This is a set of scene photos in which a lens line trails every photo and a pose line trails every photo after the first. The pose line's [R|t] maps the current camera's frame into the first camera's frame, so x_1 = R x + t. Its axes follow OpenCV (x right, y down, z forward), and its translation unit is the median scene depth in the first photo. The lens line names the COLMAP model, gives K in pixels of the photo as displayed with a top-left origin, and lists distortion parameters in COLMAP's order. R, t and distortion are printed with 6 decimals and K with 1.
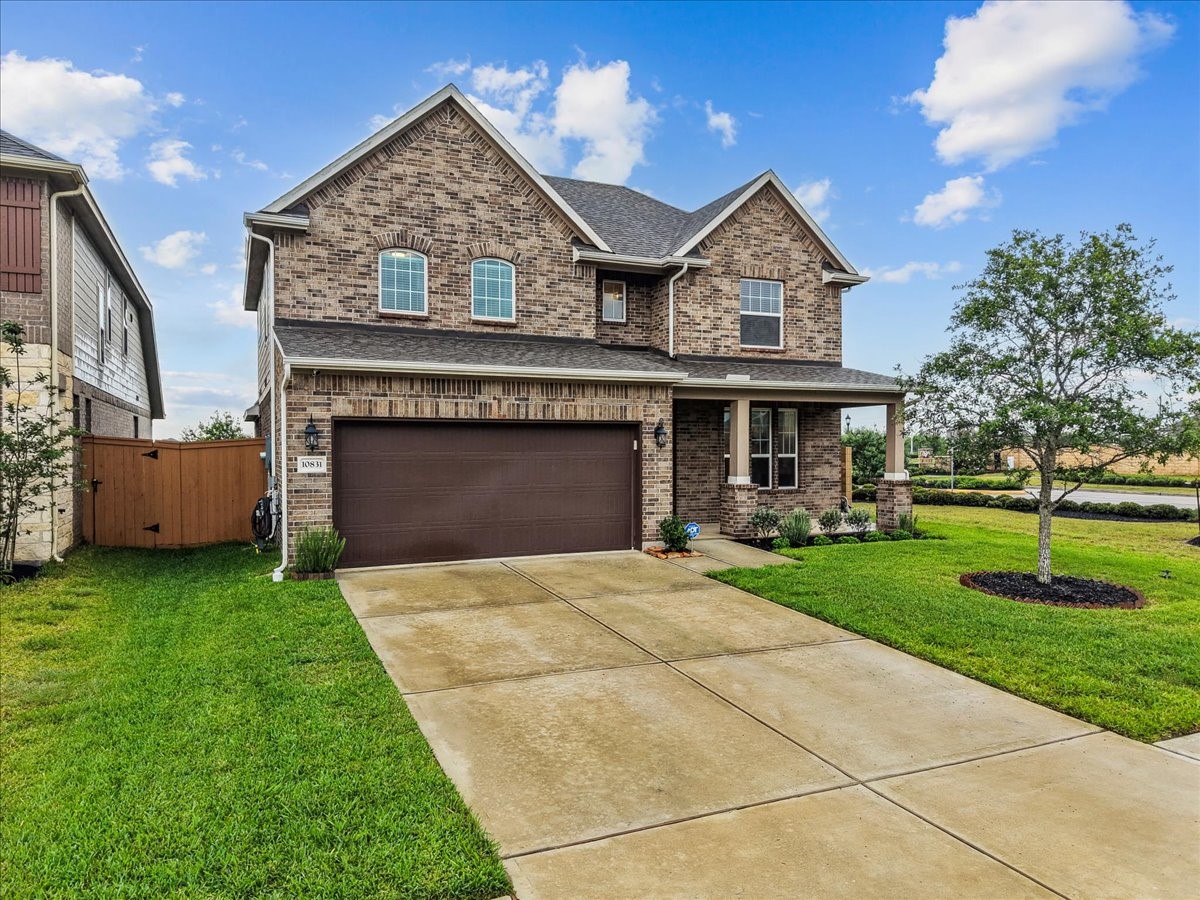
lens RADIAL K [[799.4, 0, 600.0], [0, 799.4, 450.0], [0, 0, 1]] dist [0.042162, -0.000653]
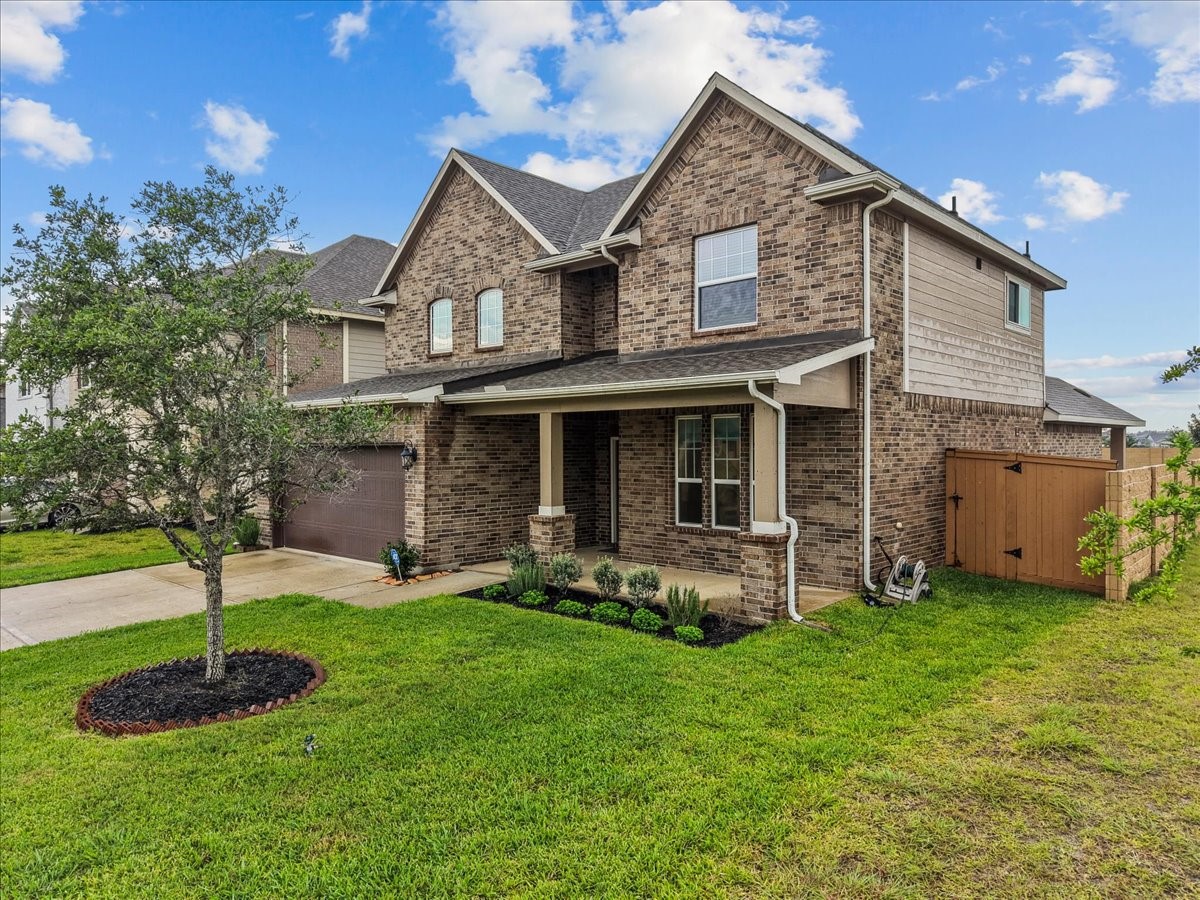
lens RADIAL K [[799.4, 0, 600.0], [0, 799.4, 450.0], [0, 0, 1]] dist [0.042162, -0.000653]
pose [[0.386796, 0.007468, -0.922135, 0.838446], [0.000077, 0.999967, 0.008131, -0.027535], [0.922165, -0.003216, 0.386783, 0.650226]]
